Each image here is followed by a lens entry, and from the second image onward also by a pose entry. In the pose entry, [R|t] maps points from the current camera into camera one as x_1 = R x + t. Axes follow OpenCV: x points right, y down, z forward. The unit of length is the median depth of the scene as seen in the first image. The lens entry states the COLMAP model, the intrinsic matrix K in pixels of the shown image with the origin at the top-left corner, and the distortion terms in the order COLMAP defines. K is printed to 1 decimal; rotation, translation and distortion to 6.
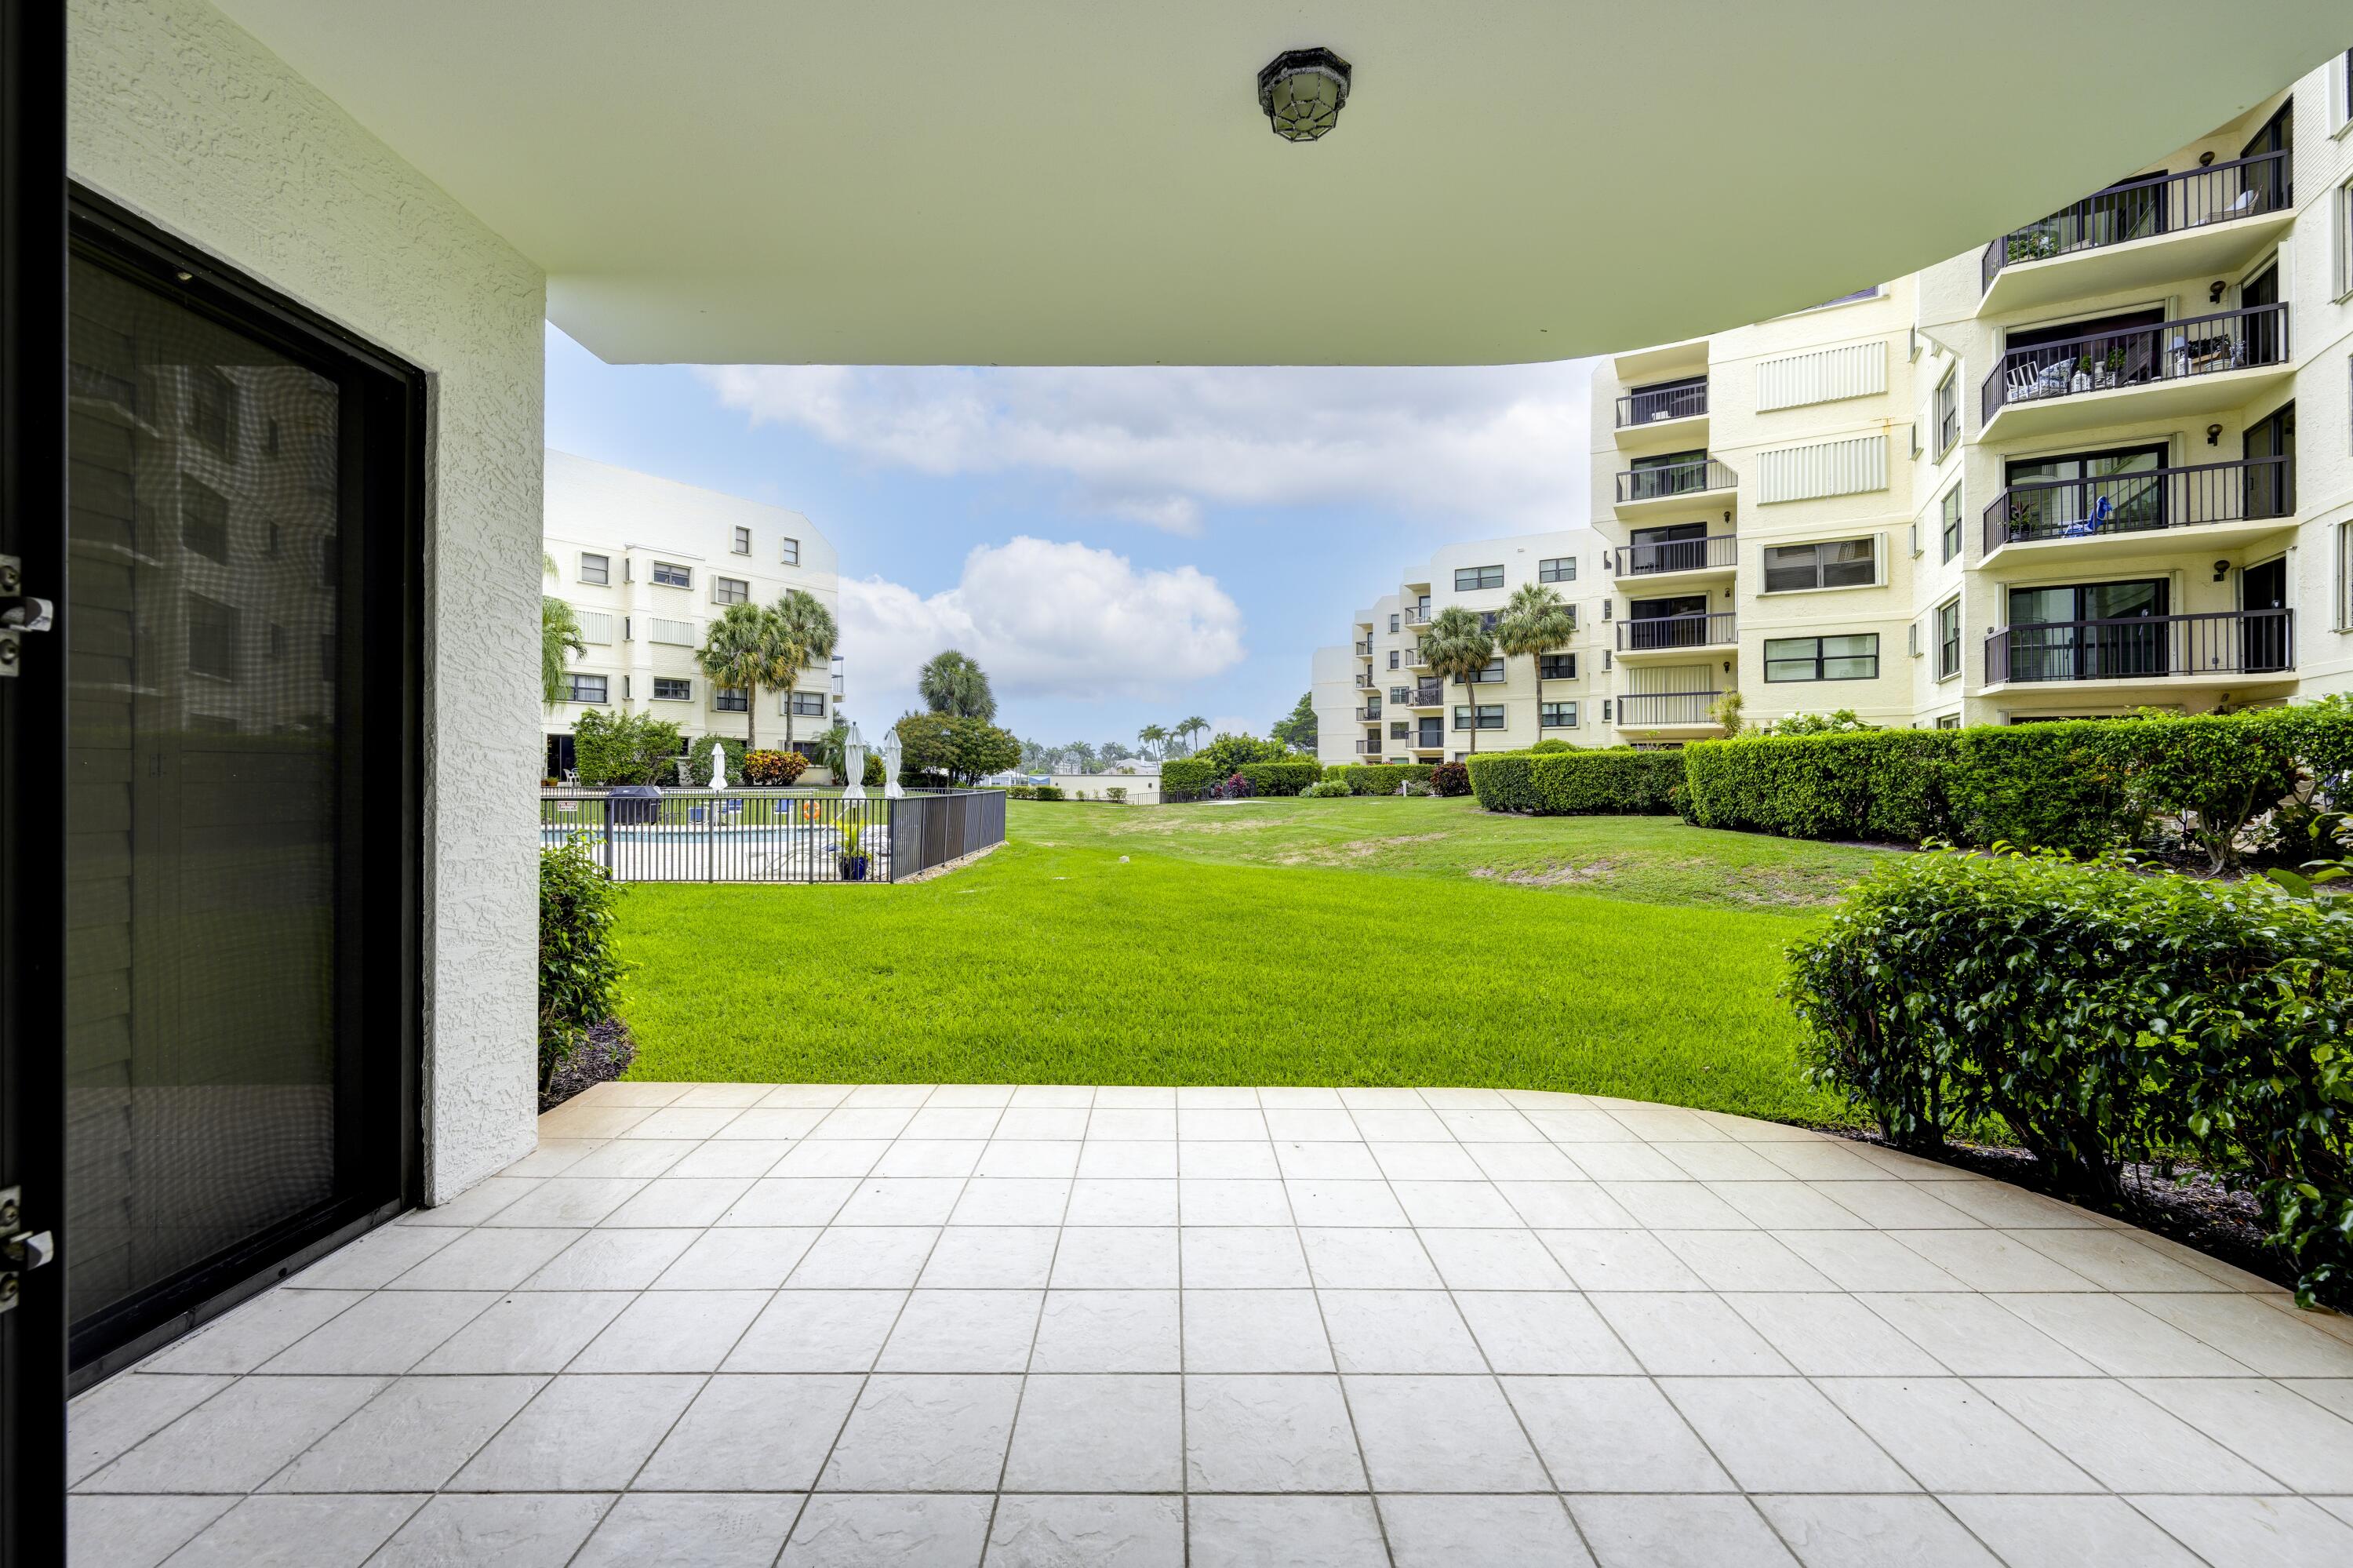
lens RADIAL K [[931.0, 0, 1170.1], [0, 931.0, 791.5], [0, 0, 1]] dist [0.001001, 0.000028]
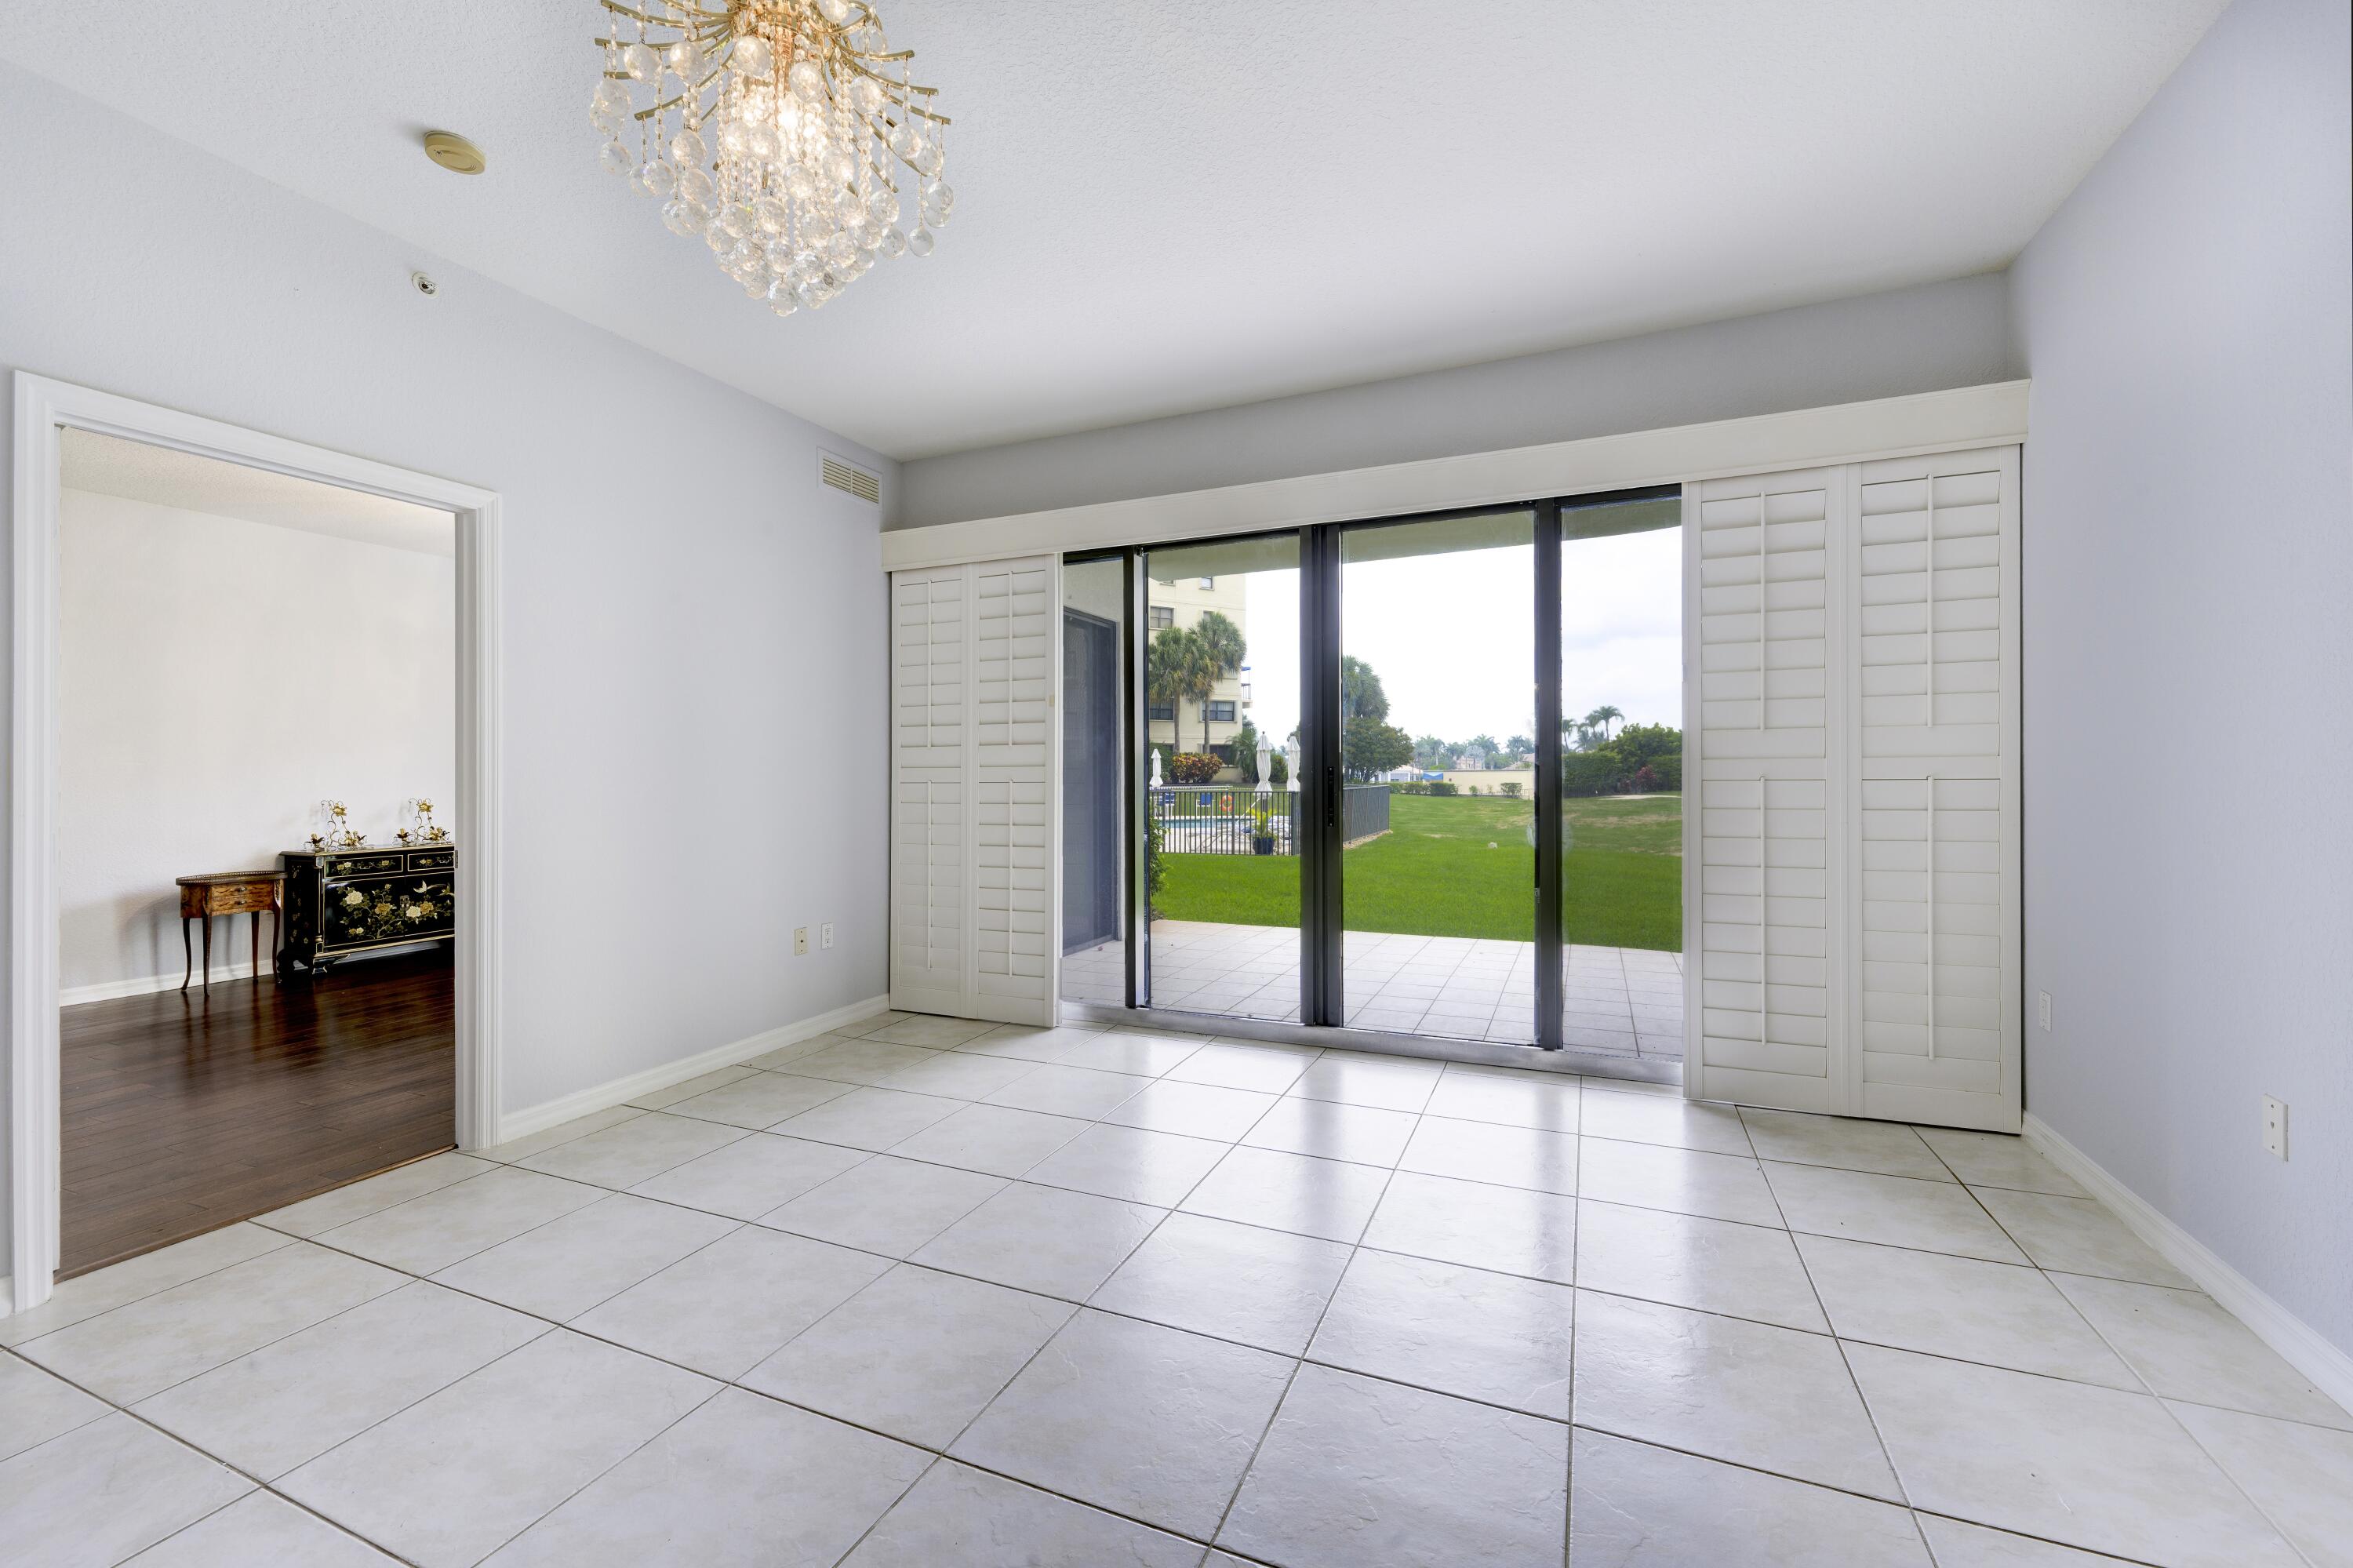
lens RADIAL K [[931.0, 0, 1171.7], [0, 931.0, 785.0], [0, 0, 1]] dist [0.001001, 0.000028]
pose [[0.912532, -0.007851, -0.408931, 0.019898], [0.006514, 0.999968, -0.004660, 0.000796], [0.408954, 0.001589, 0.912553, -0.063719]]
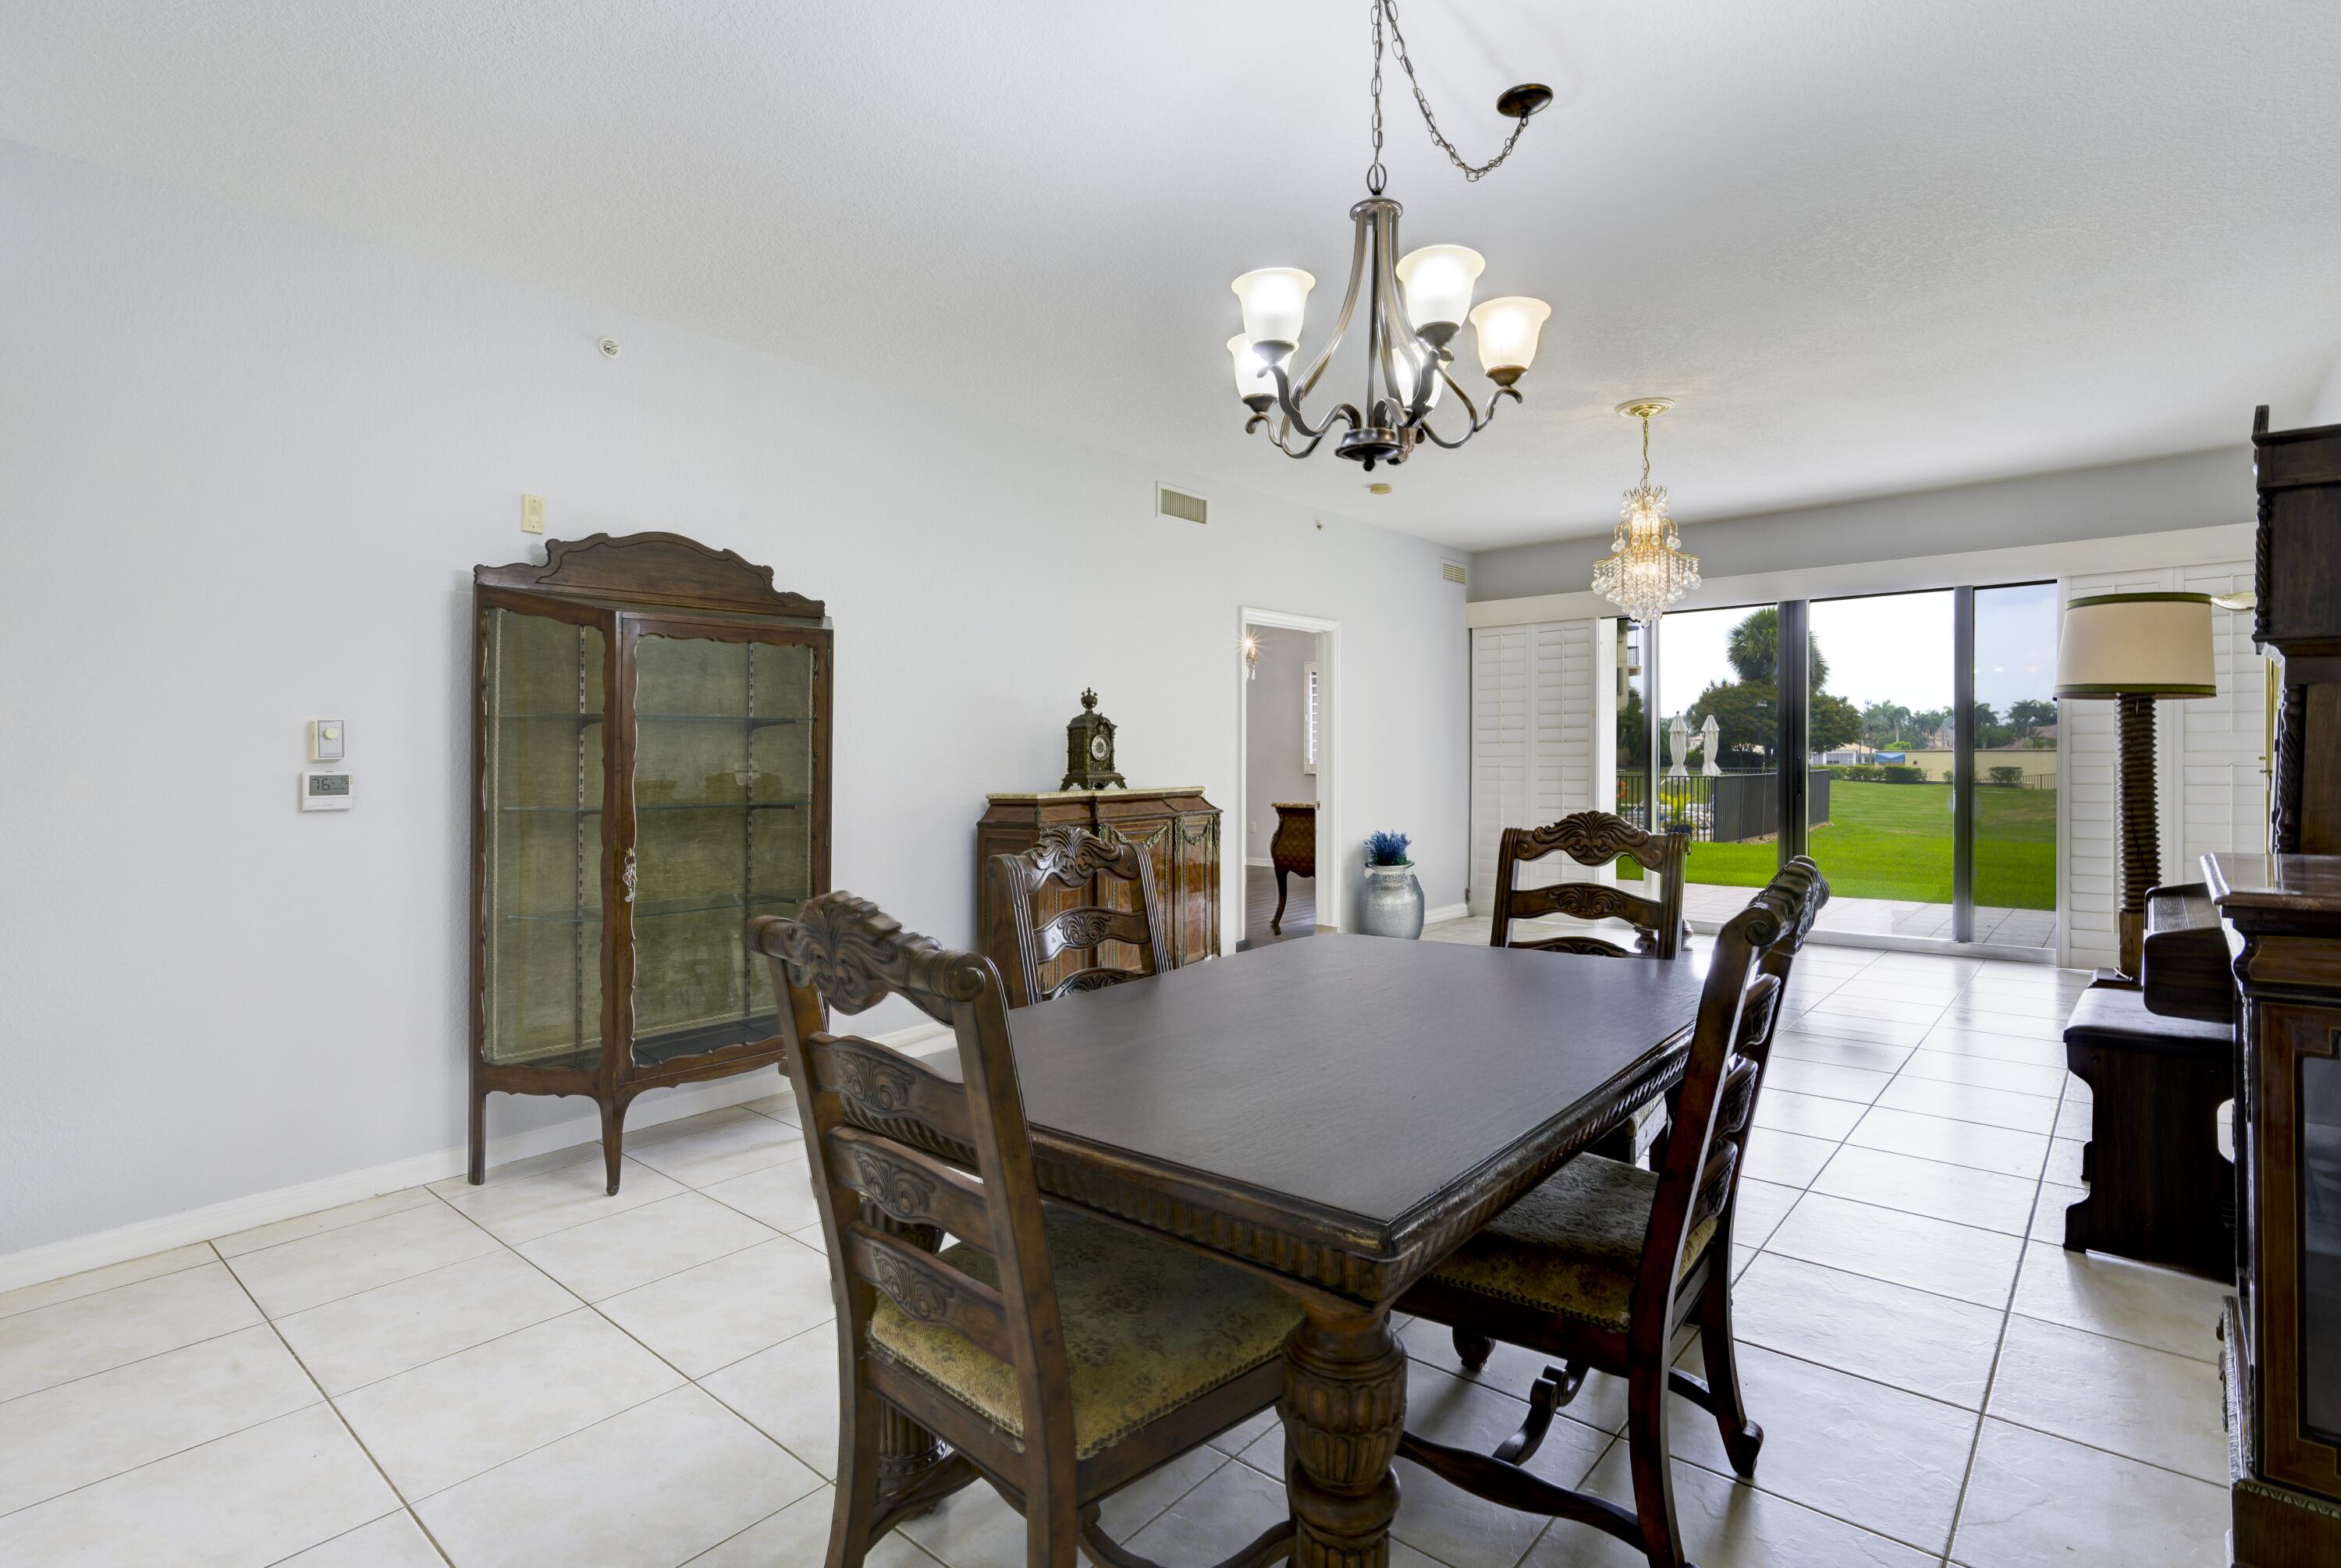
lens RADIAL K [[1105.2, 0, 1171.5], [0, 1105.2, 790.9], [0, 0, 1]] dist [-0.000546, 0.001258]
pose [[0.748499, 0.005216, -0.663115, 0.034250], [0.004674, 0.999903, 0.013141, 0.001201], [0.663119, -0.012935, 0.748402, -0.149975]]
